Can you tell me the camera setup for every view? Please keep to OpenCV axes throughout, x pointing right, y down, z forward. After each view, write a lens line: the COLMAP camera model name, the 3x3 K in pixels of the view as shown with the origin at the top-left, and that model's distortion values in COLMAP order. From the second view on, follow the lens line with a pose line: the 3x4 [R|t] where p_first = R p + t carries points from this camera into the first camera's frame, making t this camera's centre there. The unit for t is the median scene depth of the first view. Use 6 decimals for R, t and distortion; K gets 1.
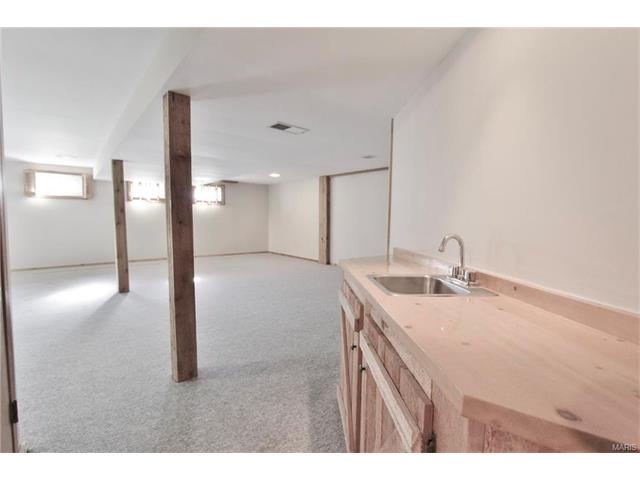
lens RADIAL K [[296.9, 0, 320.0], [0, 296.9, 240.0], [0, 0, 1]] dist [-0.018917, 0.002075]
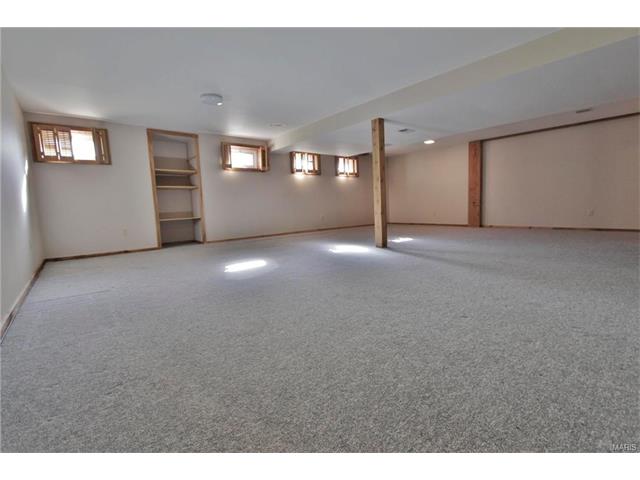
lens RADIAL K [[296.9, 0, 320.0], [0, 296.9, 240.0], [0, 0, 1]] dist [-0.018917, 0.002075]
pose [[0.998733, -0.047098, -0.017725, -0.525709], [0.047771, 0.998069, 0.039697, 0.060382], [0.015821, -0.040493, 0.999055, -0.037736]]
